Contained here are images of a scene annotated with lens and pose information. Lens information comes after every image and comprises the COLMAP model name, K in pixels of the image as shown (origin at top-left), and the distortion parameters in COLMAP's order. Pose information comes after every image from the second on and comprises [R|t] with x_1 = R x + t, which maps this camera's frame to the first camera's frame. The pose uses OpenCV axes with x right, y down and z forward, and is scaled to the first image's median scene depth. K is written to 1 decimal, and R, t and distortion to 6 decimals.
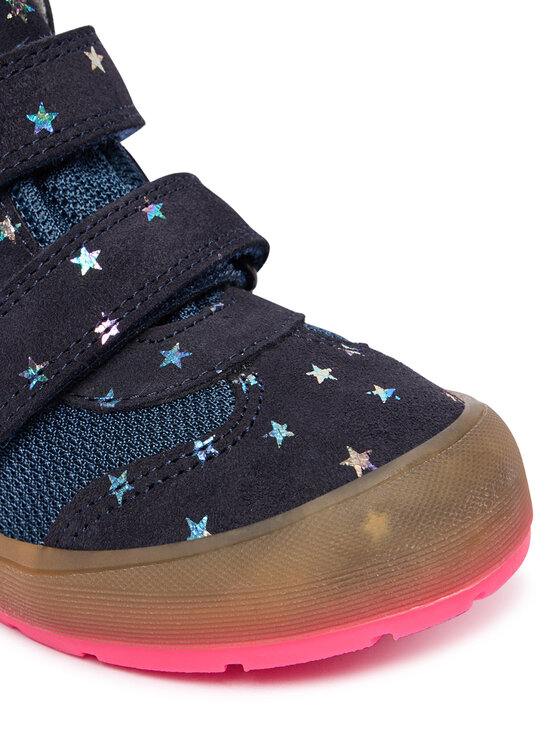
lens RADIAL K [[1691.6, 0, 279.6], [0, 1691.6, 373.4], [0, 0, 1]] dist [-0.115900, 0.000000]
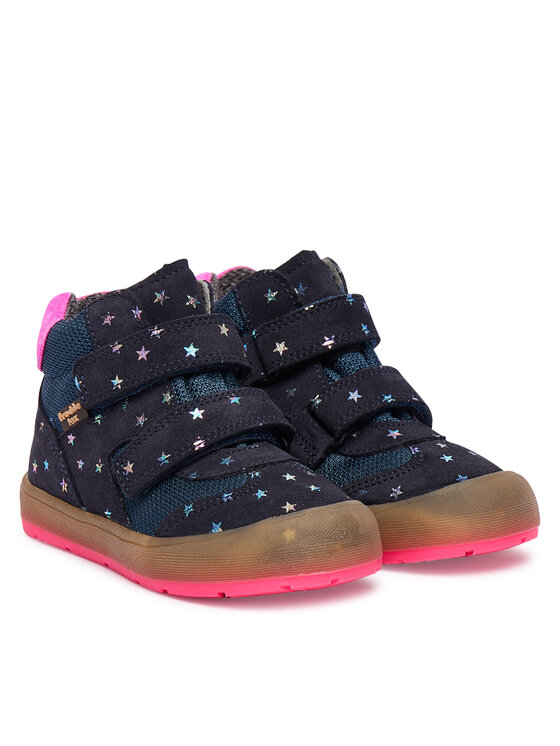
lens RADIAL K [[2207.0, 0, 280.0], [0, 2207.0, 373.2], [0, 0, 1]] dist [-0.389490, 0.000000]
pose [[0.964347, 0.125276, -0.233110, 0.654292], [-0.176004, 0.961415, -0.211431, 0.471737], [0.197628, 0.244922, 0.949187, -1.716886]]
